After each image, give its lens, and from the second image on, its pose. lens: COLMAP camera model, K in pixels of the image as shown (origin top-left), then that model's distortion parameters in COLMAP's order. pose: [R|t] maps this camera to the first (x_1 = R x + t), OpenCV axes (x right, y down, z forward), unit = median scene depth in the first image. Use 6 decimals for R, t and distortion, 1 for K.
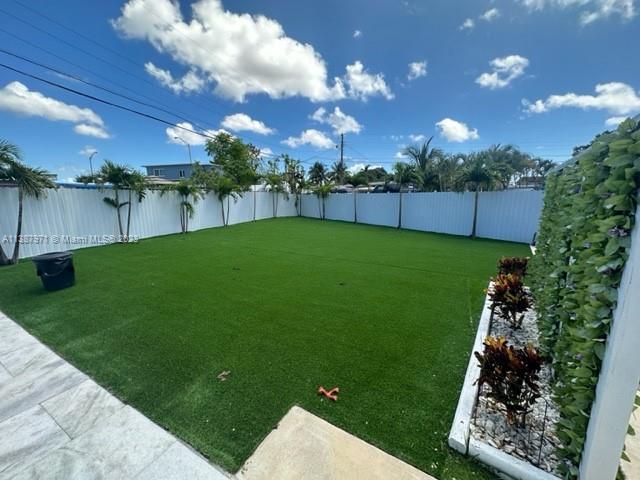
lens RADIAL K [[255.0, 0, 320.6], [0, 255.0, 239.7], [0, 0, 1]] dist [-0.001145, 0.000659]
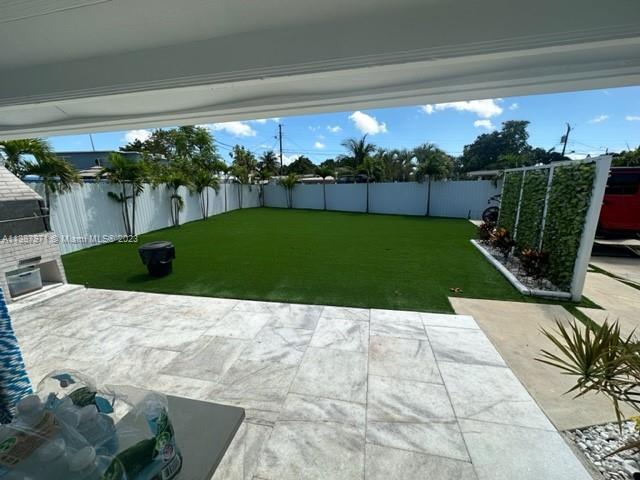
lens RADIAL K [[255.0, 0, 320.6], [0, 255.0, 239.7], [0, 0, 1]] dist [-0.001145, 0.000659]
pose [[0.956139, -0.073615, 0.283513, -0.276755], [0.062861, 0.996922, 0.046857, 0.013043], [-0.286090, -0.026980, 0.957823, -0.100968]]
